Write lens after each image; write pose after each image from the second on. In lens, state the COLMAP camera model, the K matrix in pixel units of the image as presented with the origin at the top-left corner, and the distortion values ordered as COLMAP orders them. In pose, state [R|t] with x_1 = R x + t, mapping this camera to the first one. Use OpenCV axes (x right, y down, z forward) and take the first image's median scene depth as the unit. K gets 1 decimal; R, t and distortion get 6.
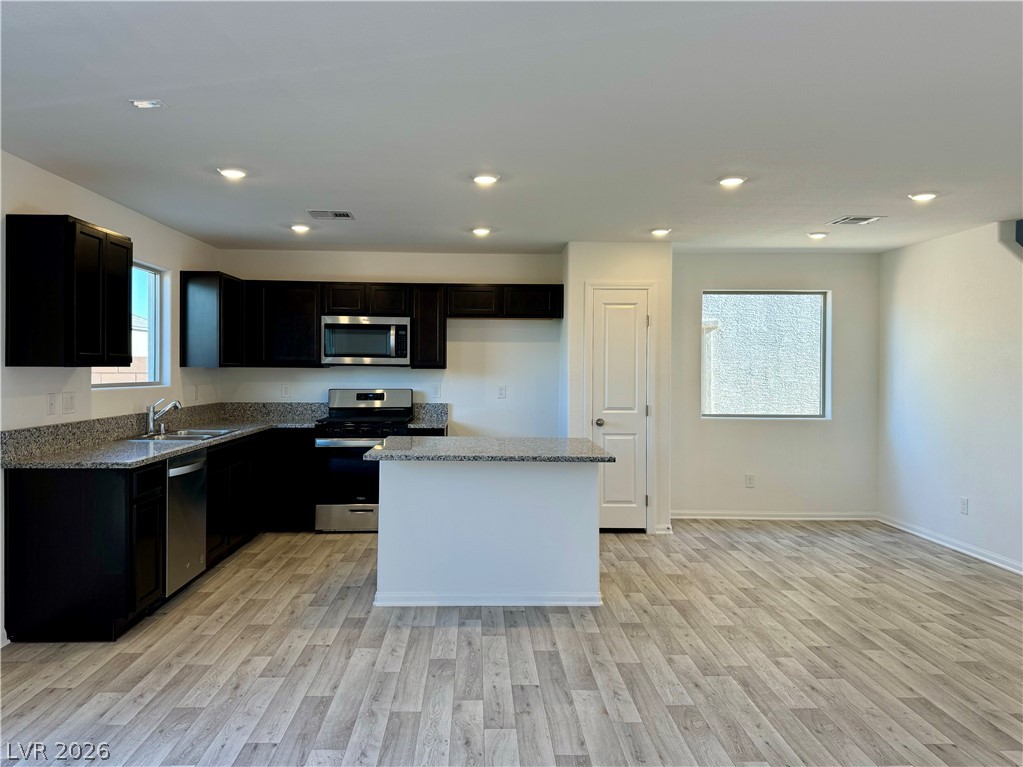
lens RADIAL K [[726.2, 0, 491.3], [0, 726.2, 389.2], [0, 0, 1]] dist [0.037974, -0.046217]
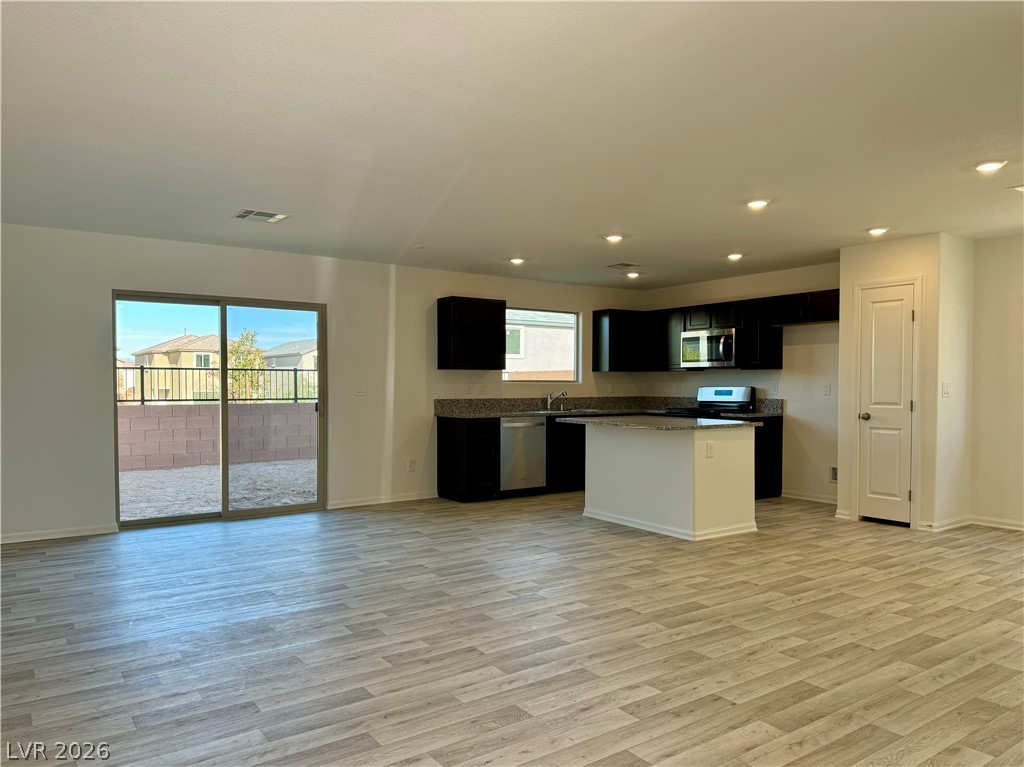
lens RADIAL K [[726.9, 0, 511.6], [0, 726.9, 404.6], [0, 0, 1]] dist [0.037974, -0.046217]
pose [[0.562204, 0.018734, -0.826787, 0.766557], [-0.018047, 0.999783, 0.010382, 0.028128], [0.826802, 0.009084, 0.562420, -0.021530]]
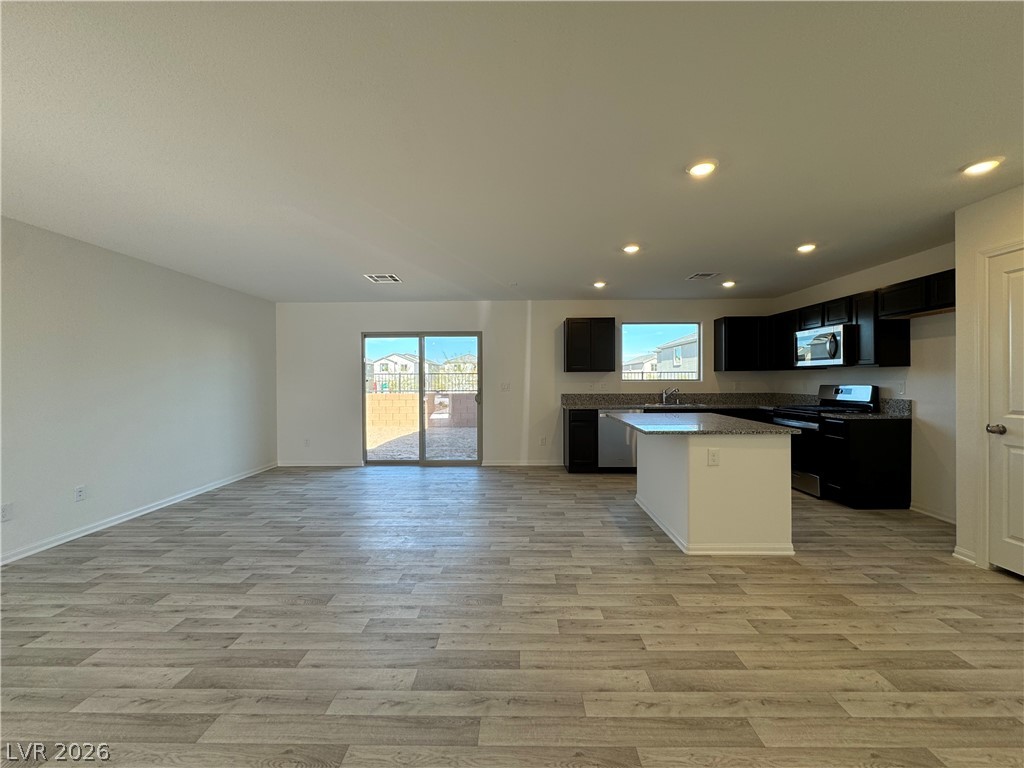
lens RADIAL K [[404.5, 0, 513.8], [0, 404.5, 381.5], [0, 0, 1]] dist [-0.006450, 0.000298]
pose [[-0.029802, -0.001382, -0.999555, 0.611930], [-0.019825, 0.999803, -0.000791, 0.006004], [0.999359, 0.019792, -0.029823, 0.519424]]
